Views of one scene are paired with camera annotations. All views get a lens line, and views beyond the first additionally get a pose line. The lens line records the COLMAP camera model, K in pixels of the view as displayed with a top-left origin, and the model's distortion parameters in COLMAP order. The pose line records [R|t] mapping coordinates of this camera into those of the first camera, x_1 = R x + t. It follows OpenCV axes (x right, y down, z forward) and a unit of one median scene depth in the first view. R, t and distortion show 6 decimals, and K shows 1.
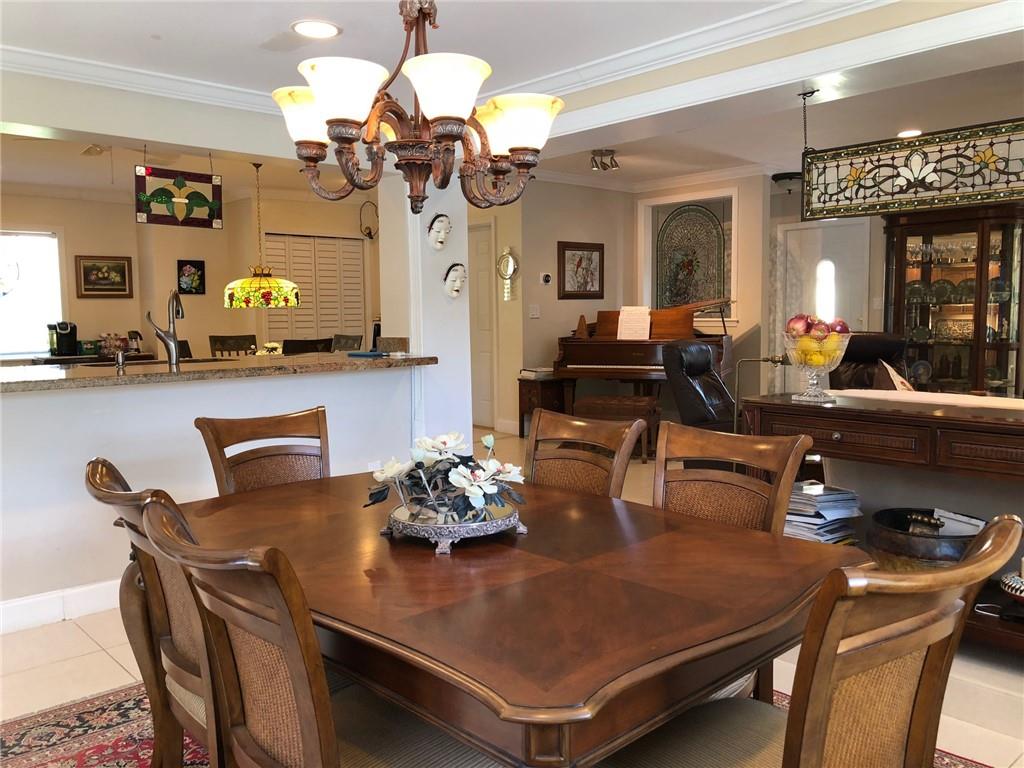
lens RADIAL K [[847.3, 0, 513.4], [0, 847.3, 383.9], [0, 0, 1]] dist [0.038042, -0.019141]
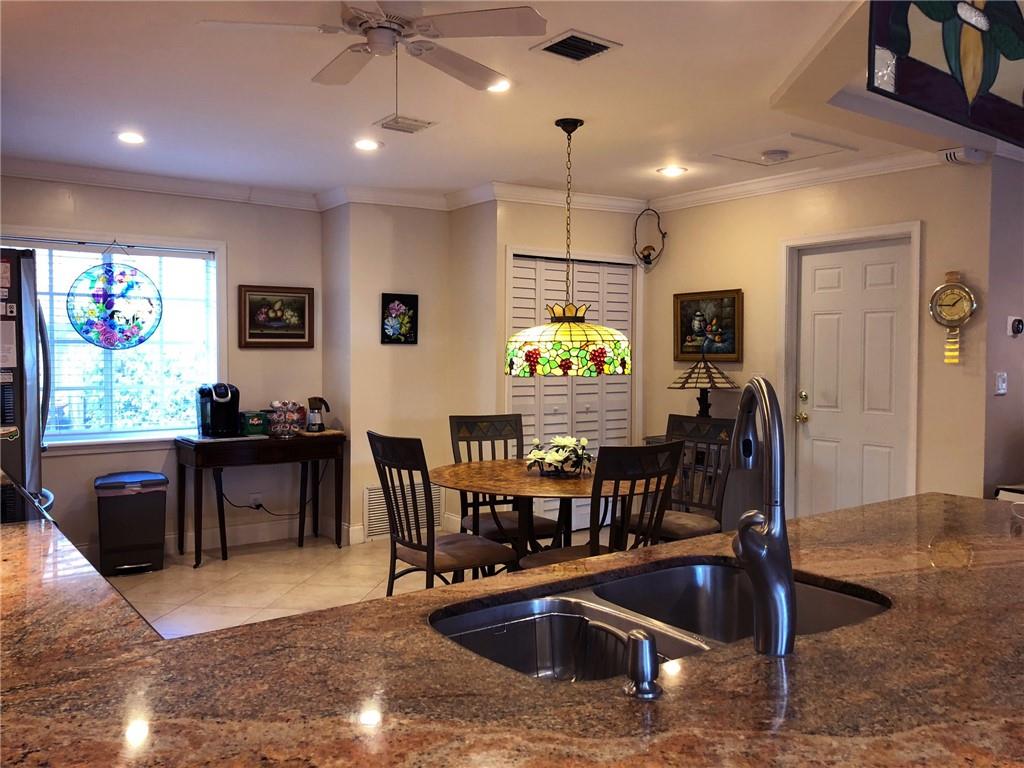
lens RADIAL K [[847.3, 0, 511.3], [0, 847.3, 381.0], [0, 0, 1]] dist [0.038042, -0.019141]
pose [[0.994887, 0.021494, -0.098685, -0.227245], [-0.026467, 0.998430, -0.049363, -0.046092], [0.097469, 0.051723, 0.993894, 0.349811]]
